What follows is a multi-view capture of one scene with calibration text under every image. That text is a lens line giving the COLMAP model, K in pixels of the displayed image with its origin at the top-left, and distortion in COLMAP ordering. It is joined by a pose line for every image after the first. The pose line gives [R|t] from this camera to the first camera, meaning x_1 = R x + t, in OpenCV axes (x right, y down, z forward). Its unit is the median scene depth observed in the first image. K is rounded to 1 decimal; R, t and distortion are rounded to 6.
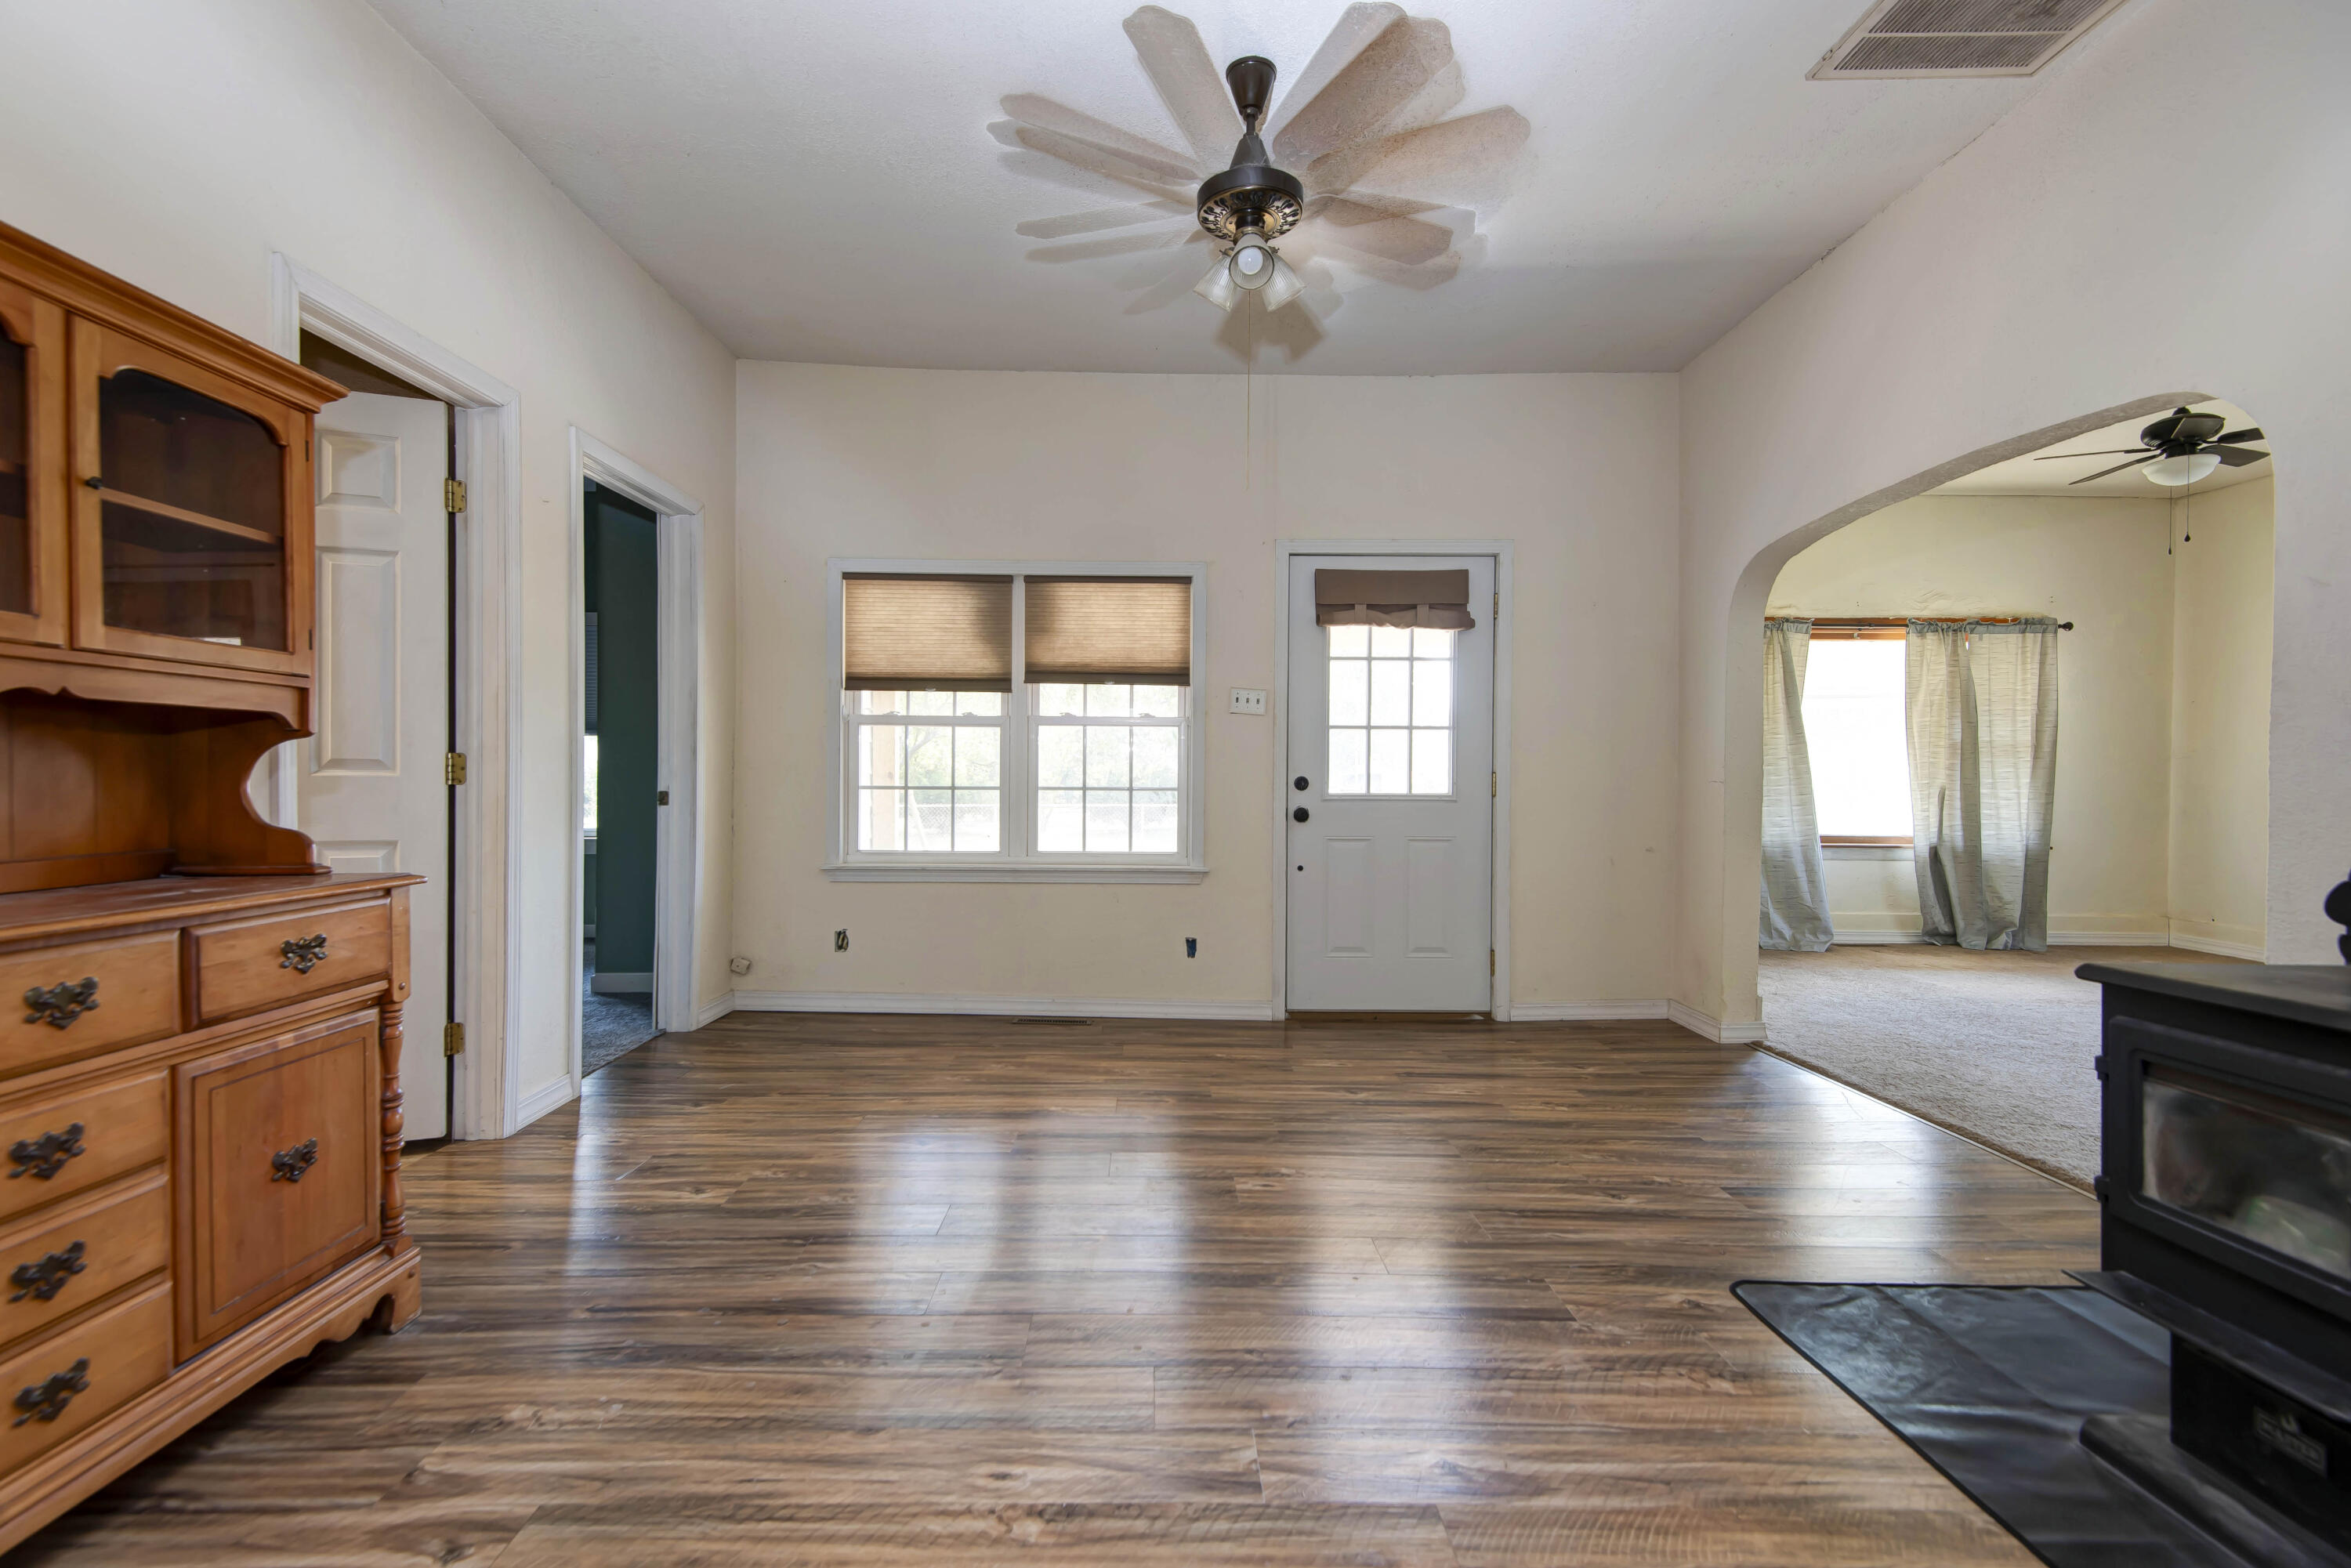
lens RADIAL K [[1084.8, 0, 1170.8], [0, 1084.8, 780.3], [0, 0, 1]] dist [0.016798, -0.006518]
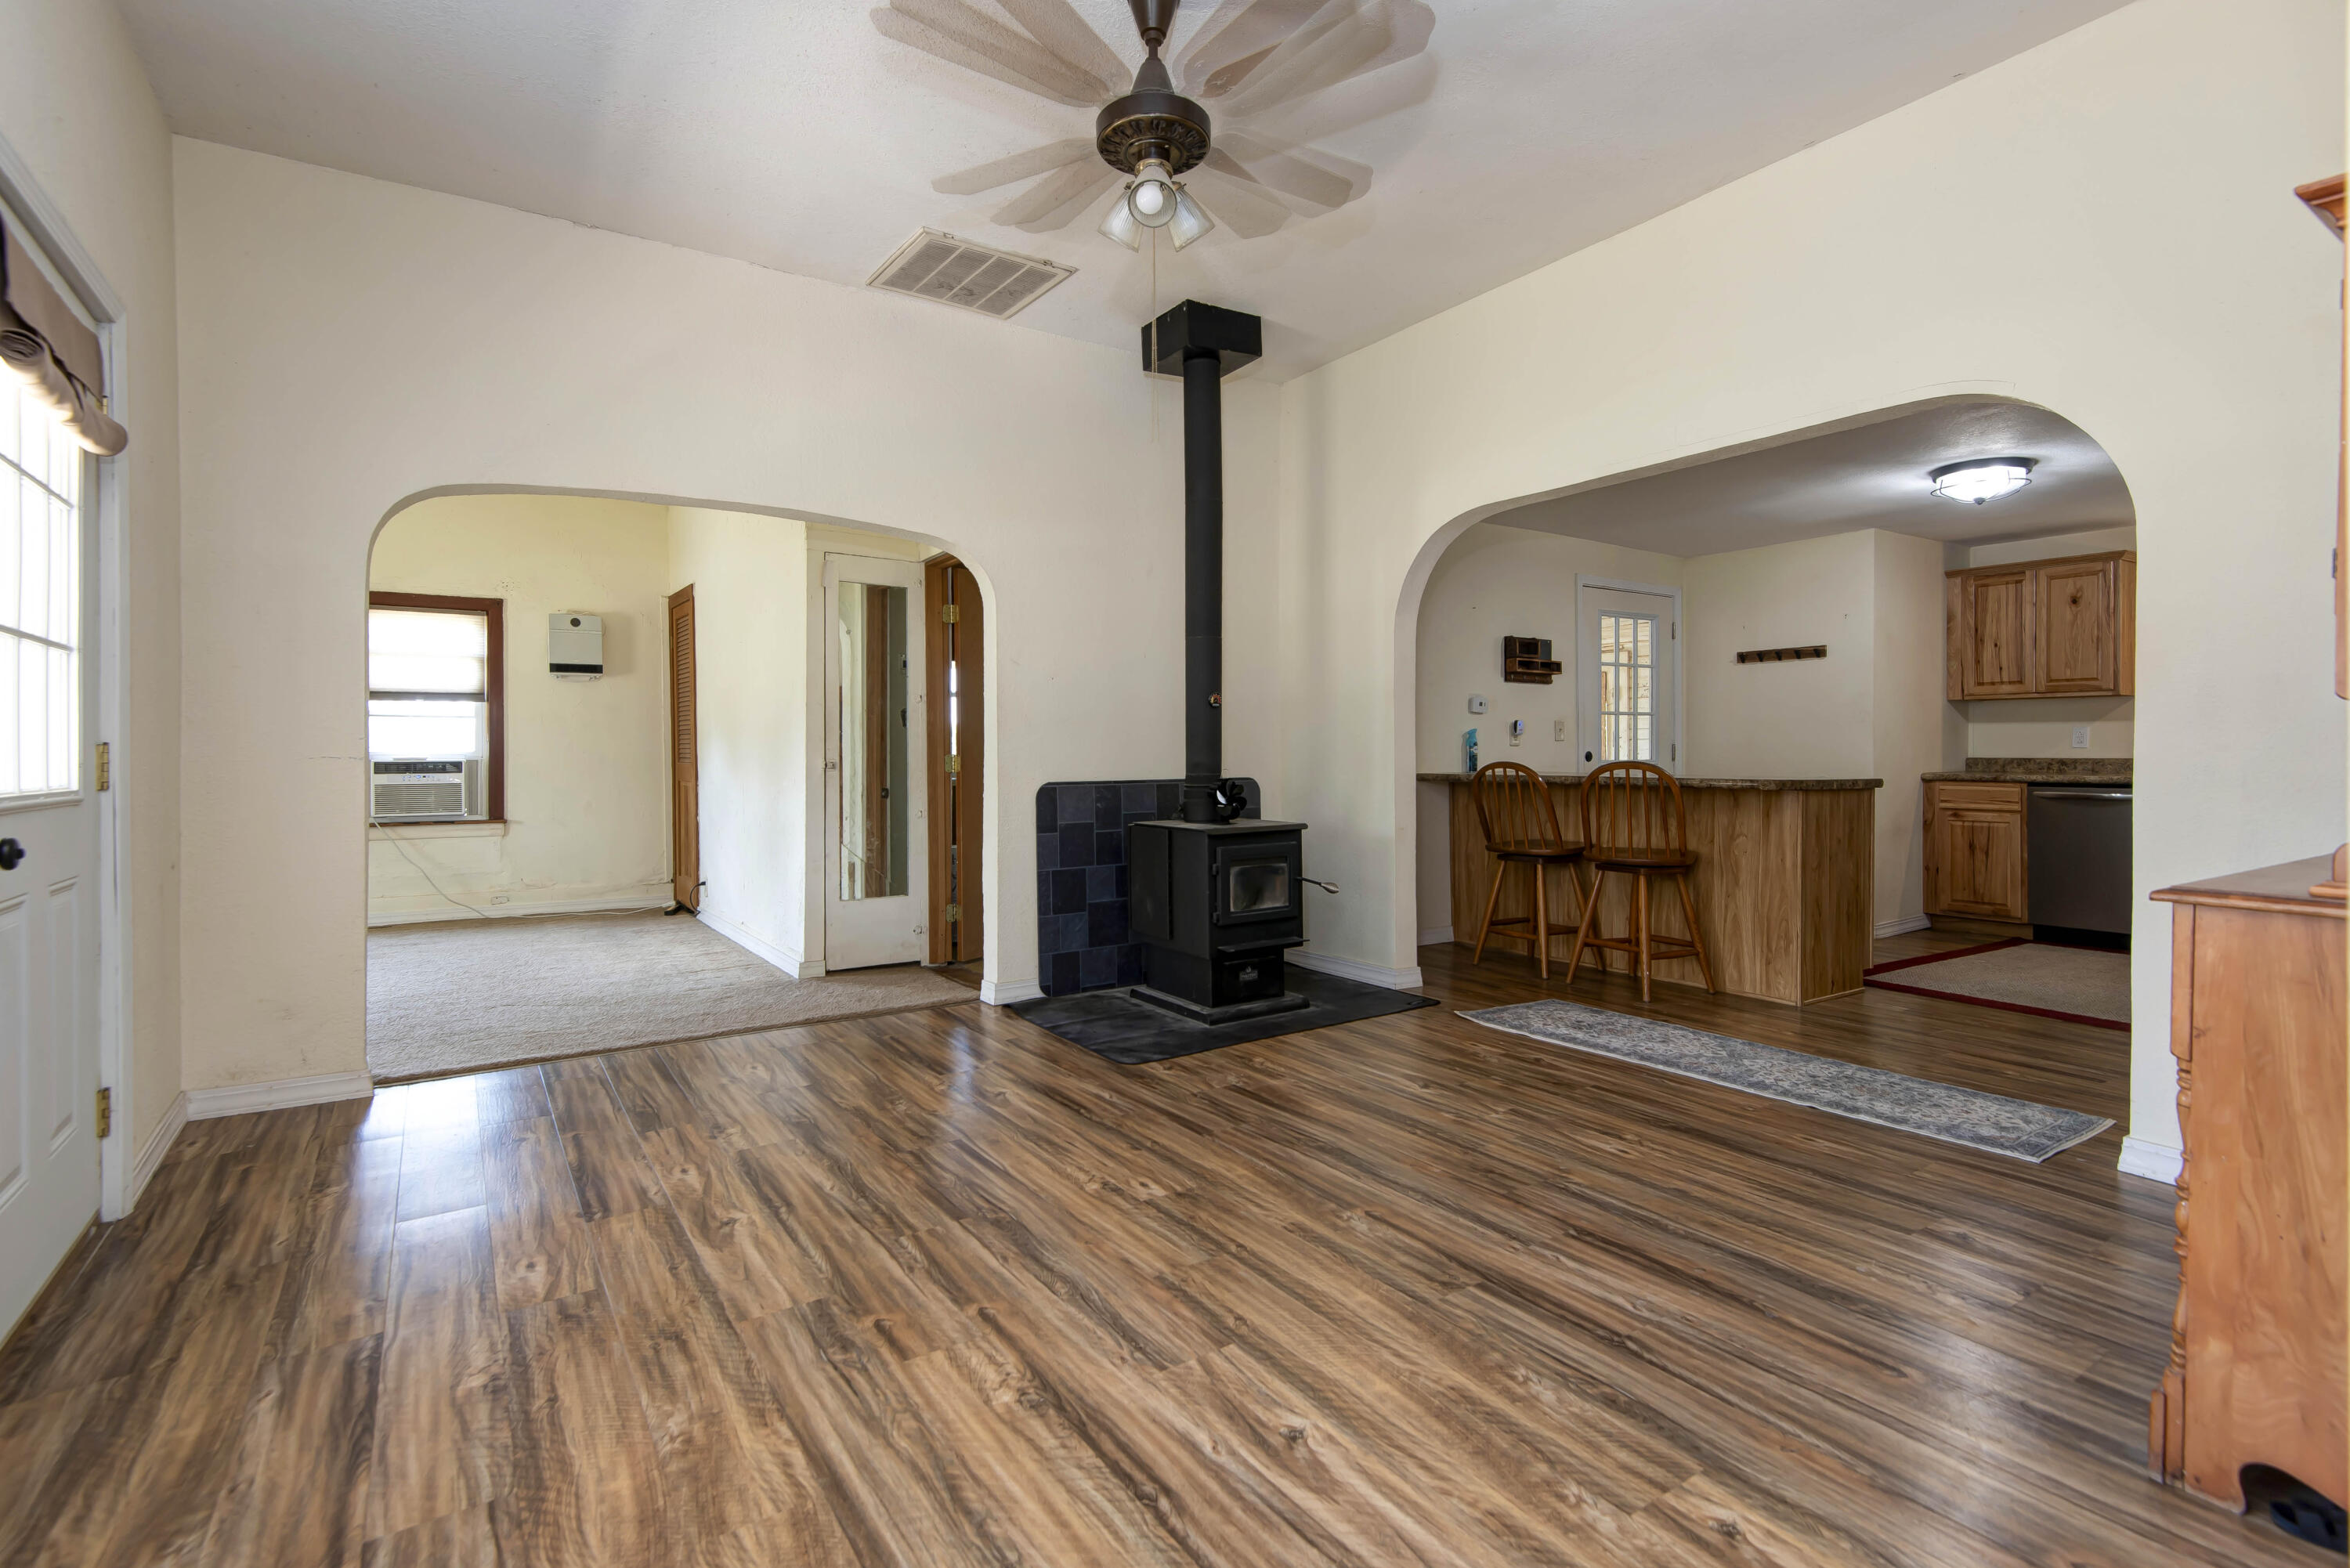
lens RADIAL K [[1084.3, 0, 1151.8], [0, 1084.3, 749.4], [0, 0, 1]] dist [0.016798, -0.006518]
pose [[-0.527706, -0.004696, 0.849414, -0.286833], [0.001724, 0.999977, 0.006599, -0.006684], [-0.849426, 0.004946, -0.527685, 0.591415]]
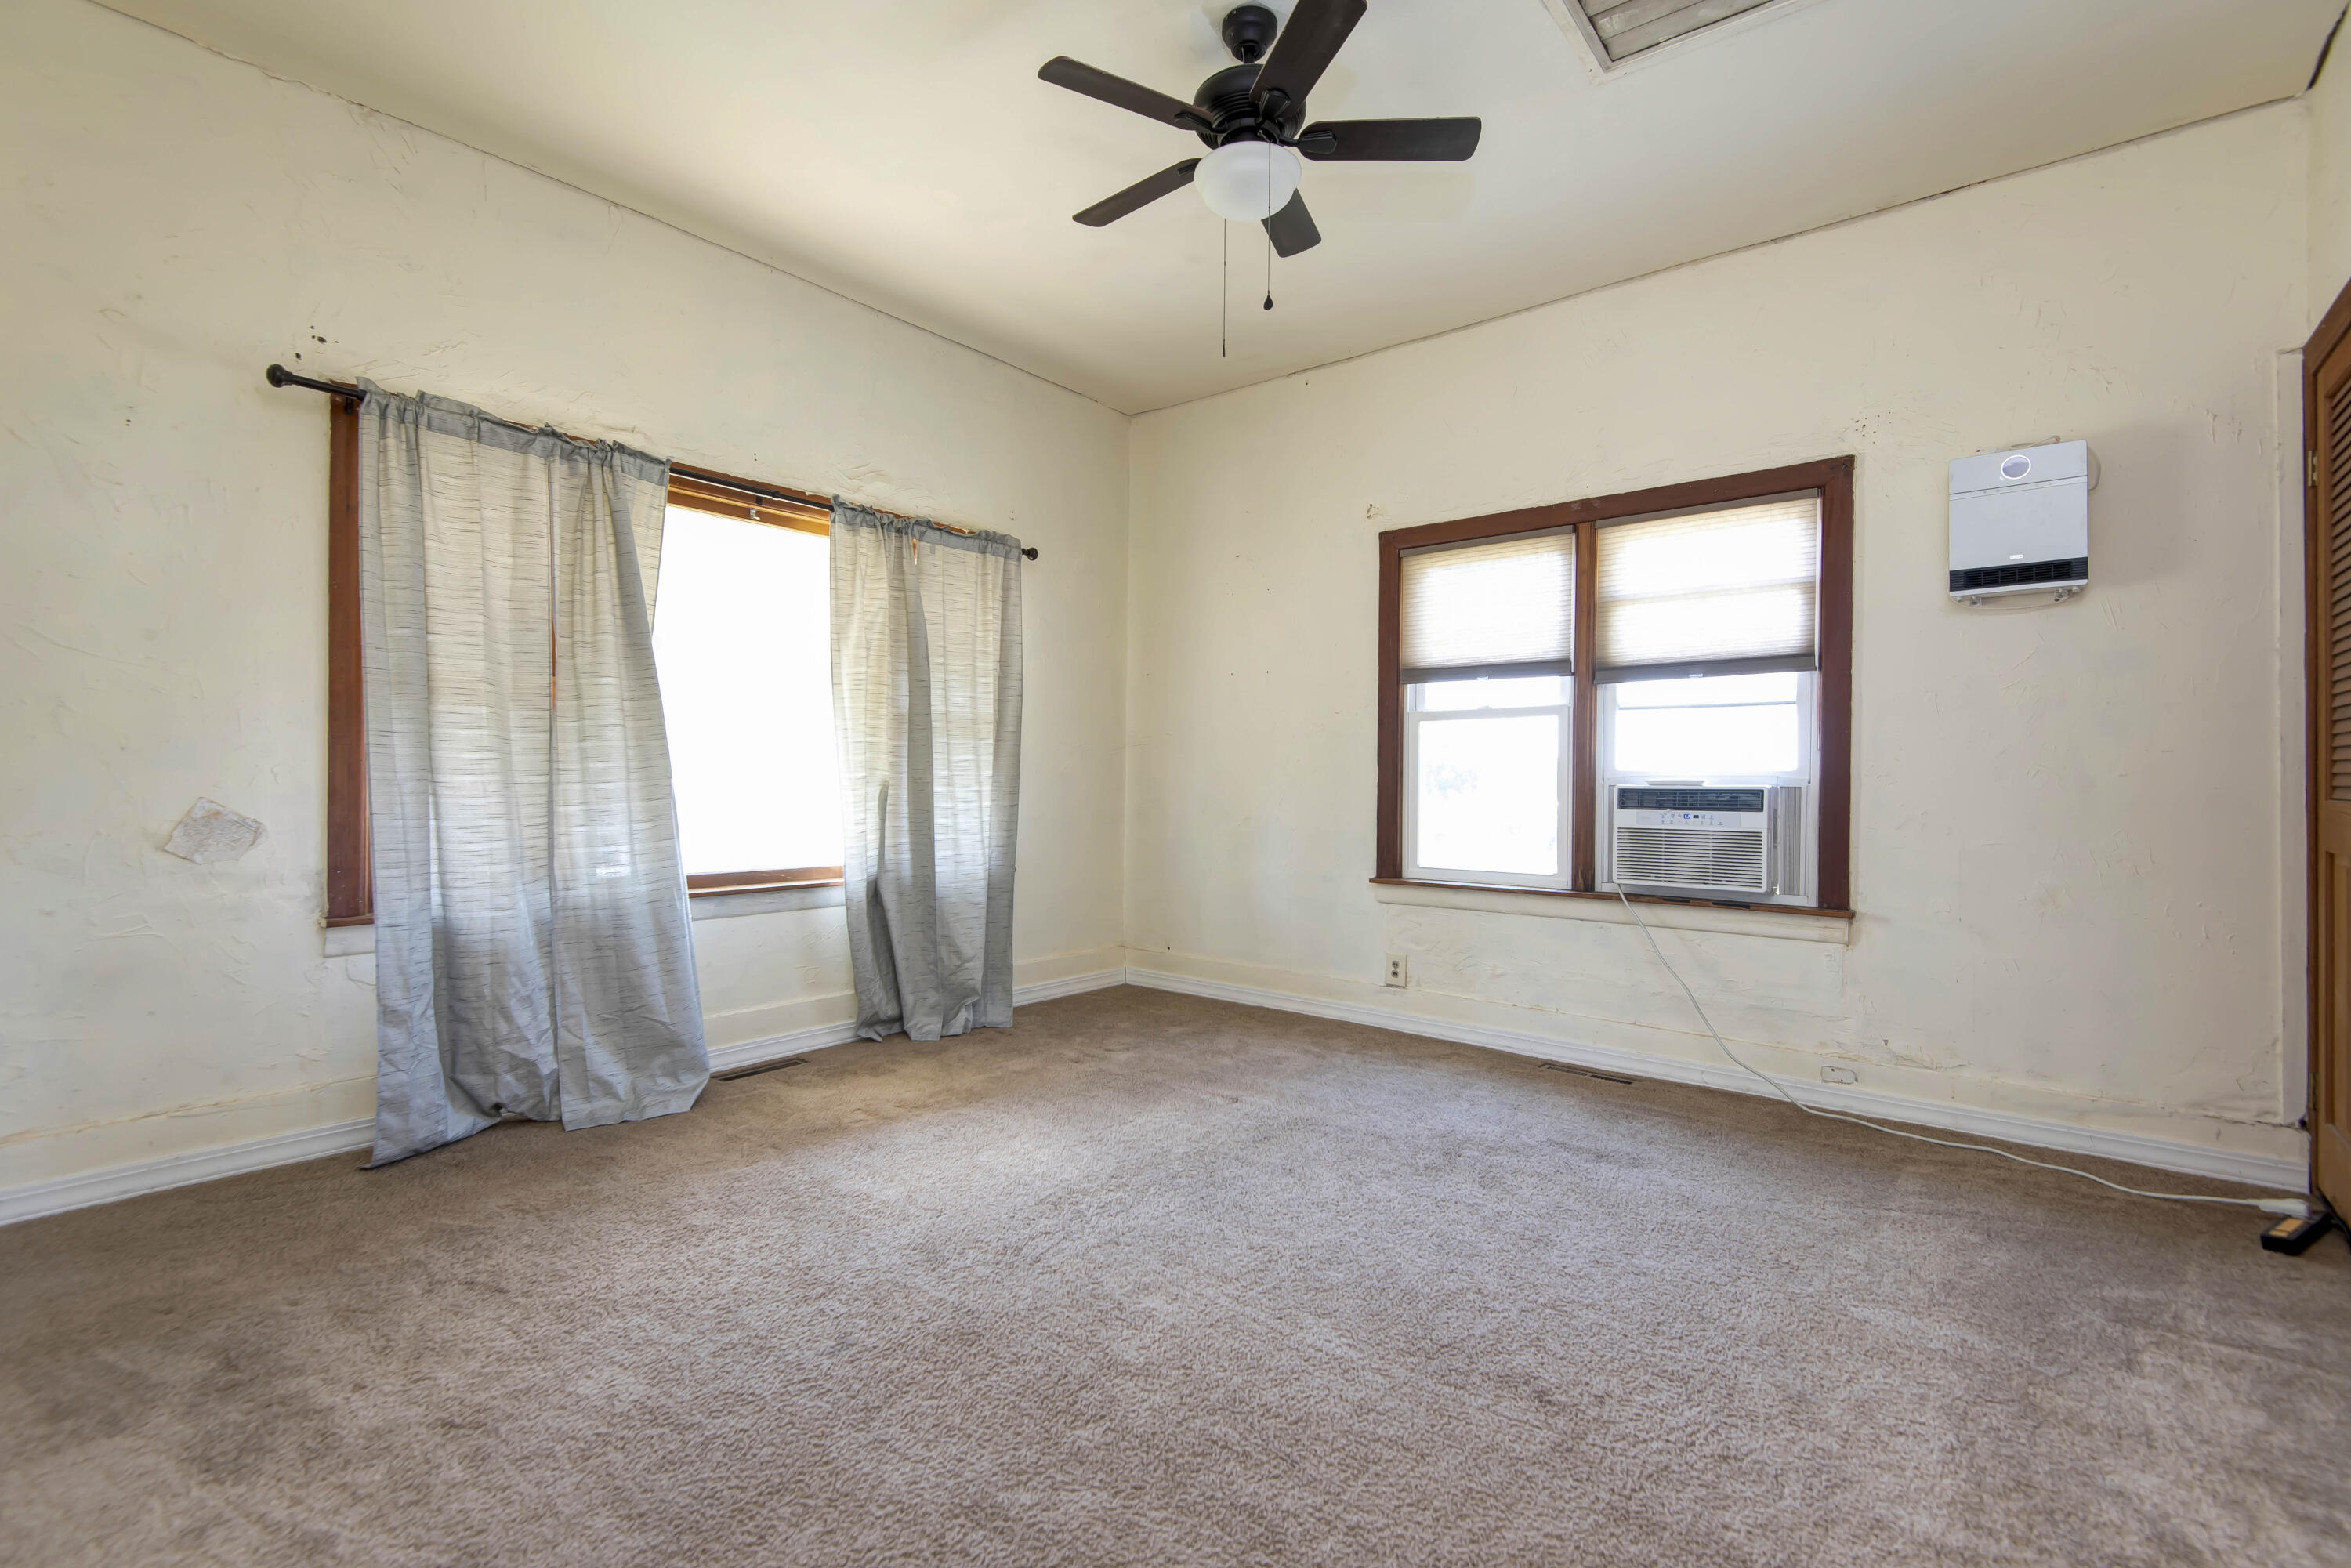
lens RADIAL K [[1084.8, 0, 1174.3], [0, 1084.8, 787.2], [0, 0, 1]] dist [0.016798, -0.006518]
pose [[0.640481, -0.008176, 0.767931, 0.341771], [0.002629, 0.999961, 0.008454, 0.003731], [-0.767970, -0.003396, 0.640477, 0.483126]]
